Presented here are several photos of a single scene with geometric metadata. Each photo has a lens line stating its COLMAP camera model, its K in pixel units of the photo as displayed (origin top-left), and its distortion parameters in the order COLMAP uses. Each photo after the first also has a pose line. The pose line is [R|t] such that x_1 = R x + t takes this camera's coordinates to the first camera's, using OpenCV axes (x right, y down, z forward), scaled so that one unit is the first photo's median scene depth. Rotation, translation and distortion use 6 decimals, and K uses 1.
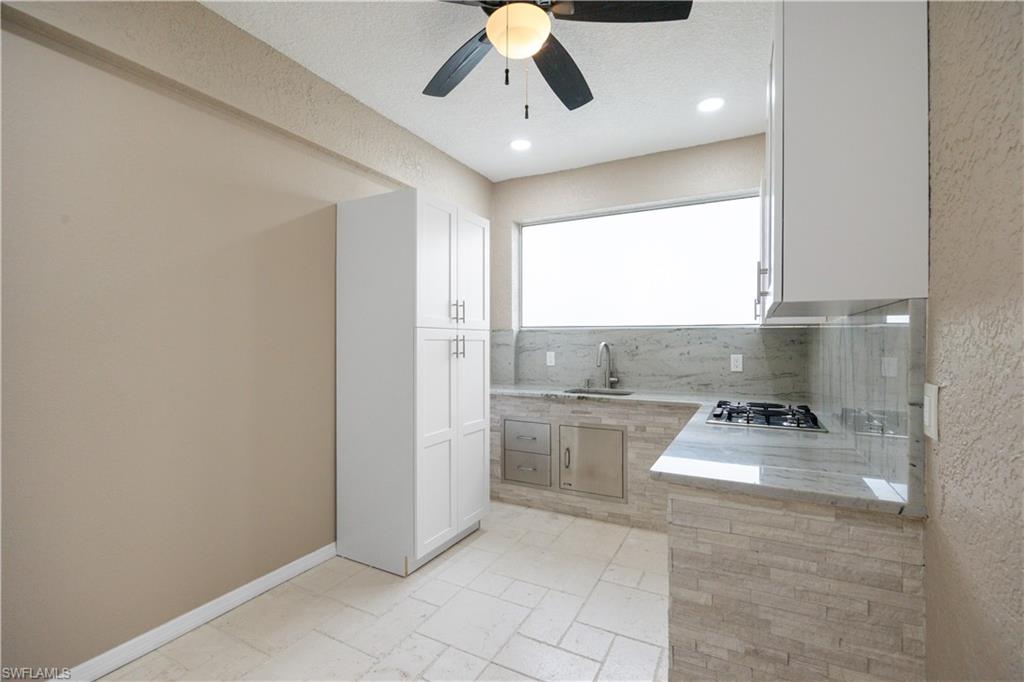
lens RADIAL K [[450.6, 0, 517.1], [0, 450.6, 344.6], [0, 0, 1]] dist [-0.013166, 0.001244]
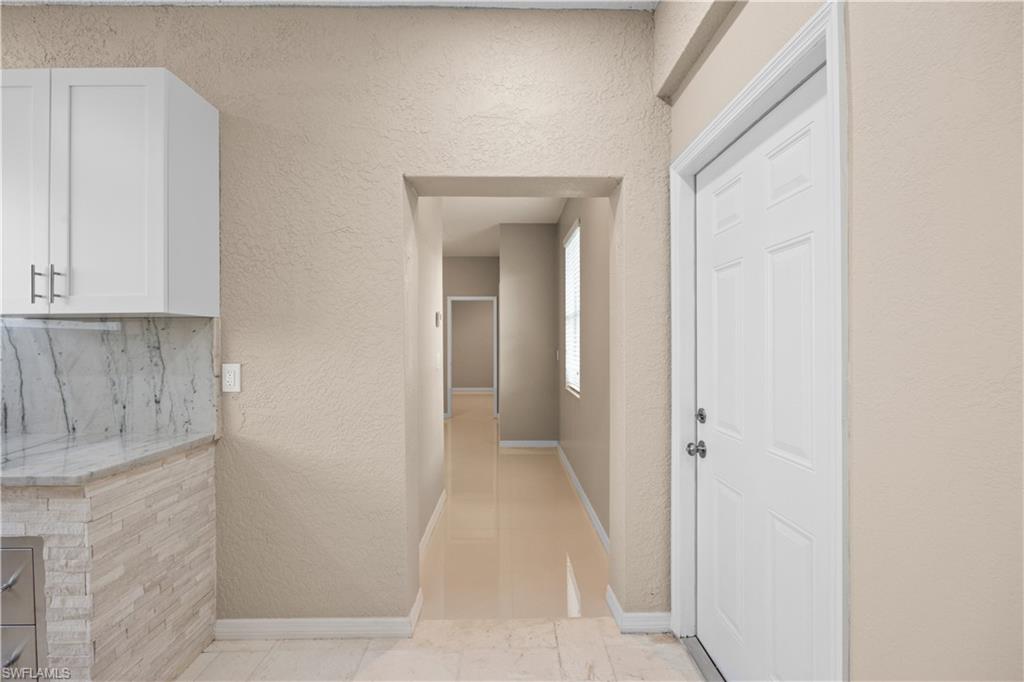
lens RADIAL K [[450.6, 0, 515.1], [0, 450.6, 342.4], [0, 0, 1]] dist [-0.013166, 0.001244]
pose [[-0.489680, -0.002023, 0.871900, -0.417874], [0.010705, 0.999908, 0.008332, -0.001804], [-0.871837, 0.013414, -0.489613, 0.272957]]
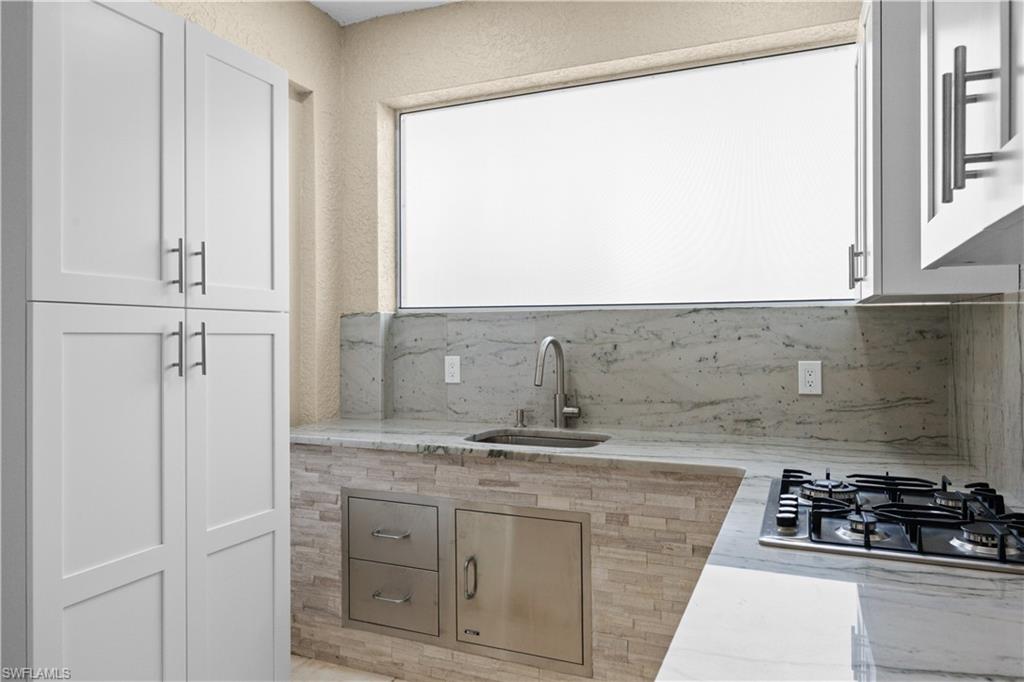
lens RADIAL K [[663.2, 0, 519.9], [0, 663.2, 333.8], [0, 0, 1]] dist [-0.001153, -0.003484]
pose [[0.997112, -0.004666, 0.075799, 0.112326], [0.005319, 0.999950, -0.008419, -0.002732], [-0.075756, 0.008798, 0.997088, 0.290407]]
